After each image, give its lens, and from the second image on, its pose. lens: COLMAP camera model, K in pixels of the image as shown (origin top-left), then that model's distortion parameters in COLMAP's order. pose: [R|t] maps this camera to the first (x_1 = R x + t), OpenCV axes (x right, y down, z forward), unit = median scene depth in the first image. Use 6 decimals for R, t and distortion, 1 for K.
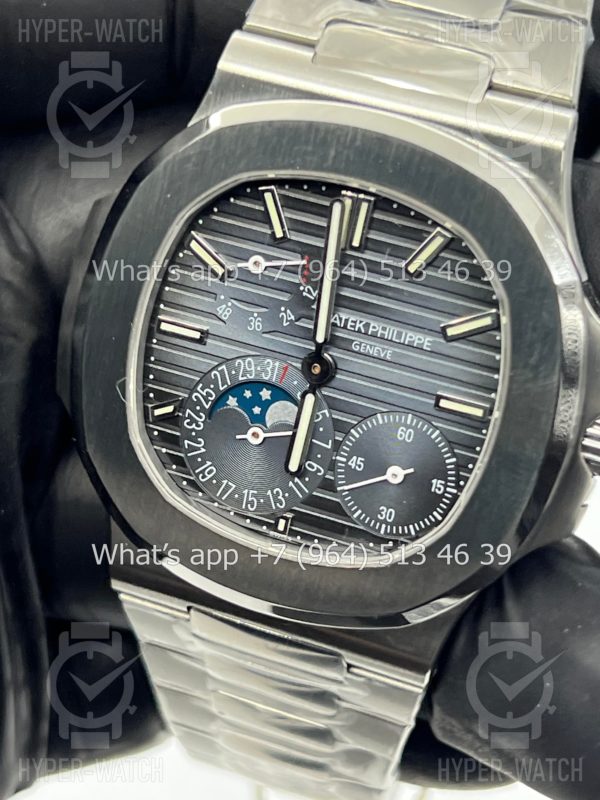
lens RADIAL K [[1874.0, 0, 300.0], [0, 1874.0, 400.0], [0, 0, 1]] dist [0.256523, -0.387581]
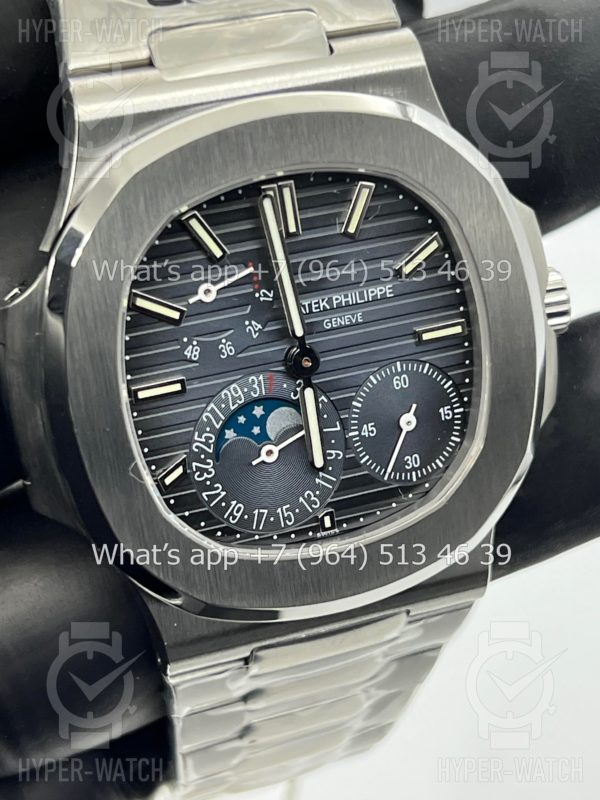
lens RADIAL K [[1874.0, 0, 300.0], [0, 1874.0, 400.0], [0, 0, 1]] dist [0.256523, -0.387581]
pose [[0.760801, -0.439617, 0.477408, -0.471365], [0.424462, 0.893535, 0.146380, -0.143771], [-0.490932, 0.091275, 0.866403, 0.145358]]
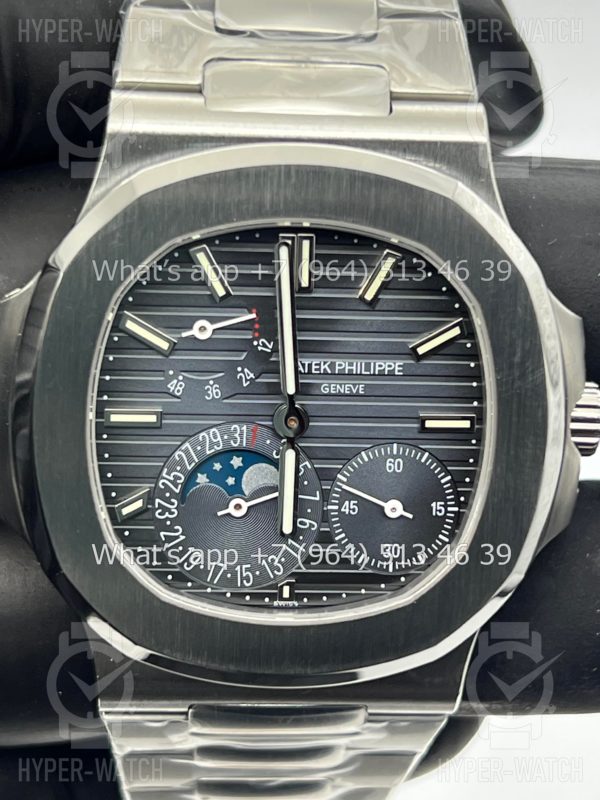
lens RADIAL K [[1874.0, 0, 300.0], [0, 1874.0, 400.0], [0, 0, 1]] dist [0.256523, -0.387581]
pose [[0.918958, -0.242129, 0.311271, -0.277697], [0.241928, 0.969474, 0.039889, -0.063740], [-0.311427, 0.038649, 0.949484, 0.098461]]
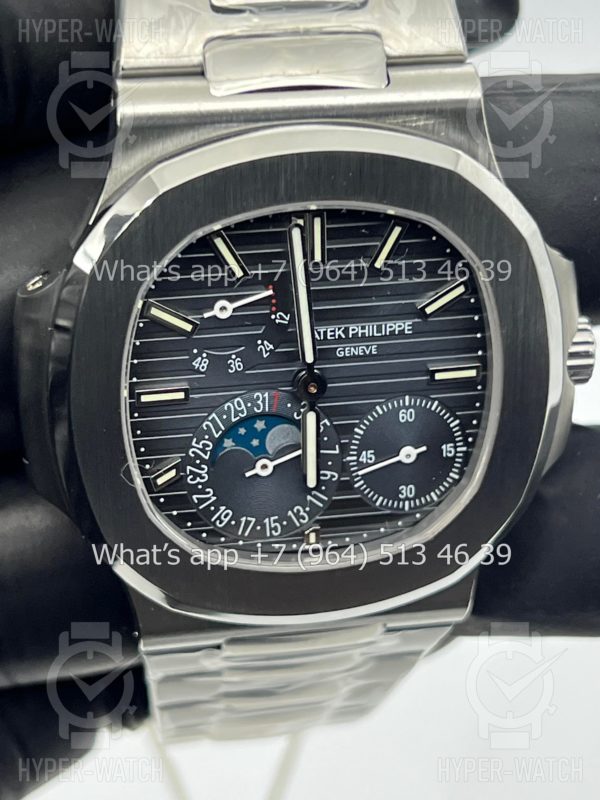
lens RADIAL K [[1874.0, 0, 300.0], [0, 1874.0, 400.0], [0, 0, 1]] dist [0.256523, -0.387581]
pose [[0.866162, -0.367066, 0.339155, -0.335875], [0.294217, 0.923092, 0.247663, -0.258073], [-0.403980, -0.114731, 0.907544, 0.094213]]
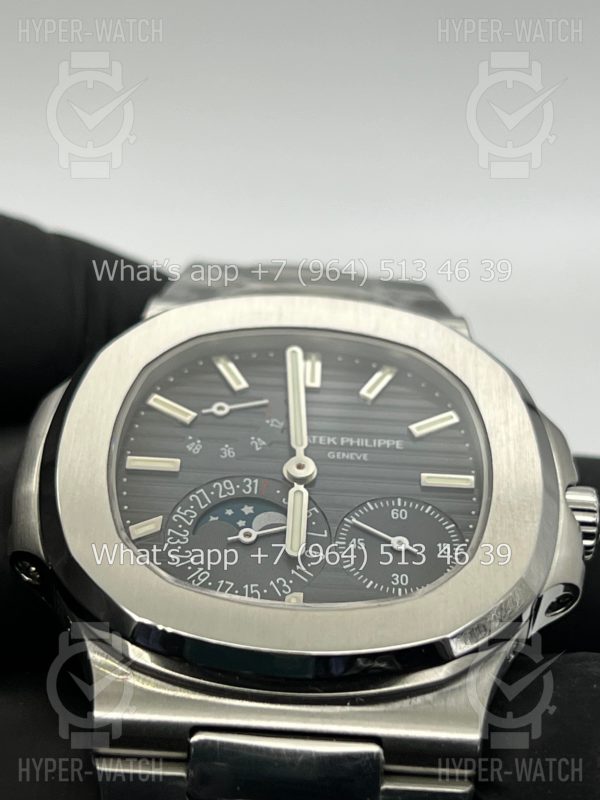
lens RADIAL K [[1874.0, 0, 300.0], [0, 1874.0, 400.0], [0, 0, 1]] dist [0.256523, -0.387581]
pose [[0.932096, 0.084189, 0.352292, -0.348604], [0.233395, 0.604179, -0.761902, 0.727019], [-0.276991, 0.792389, 0.543503, 0.418107]]
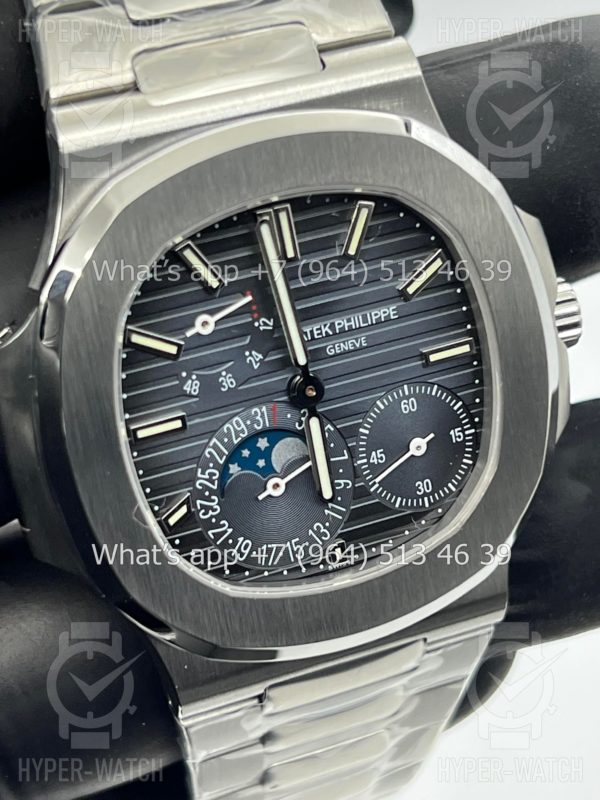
lens RADIAL K [[1874.0, 0, 300.0], [0, 1874.0, 400.0], [0, 0, 1]] dist [0.256523, -0.387581]
pose [[0.739801, -0.481750, 0.469693, -0.441275], [0.459198, 0.871749, 0.170855, -0.176342], [-0.491764, 0.089284, 0.866139, 0.177170]]
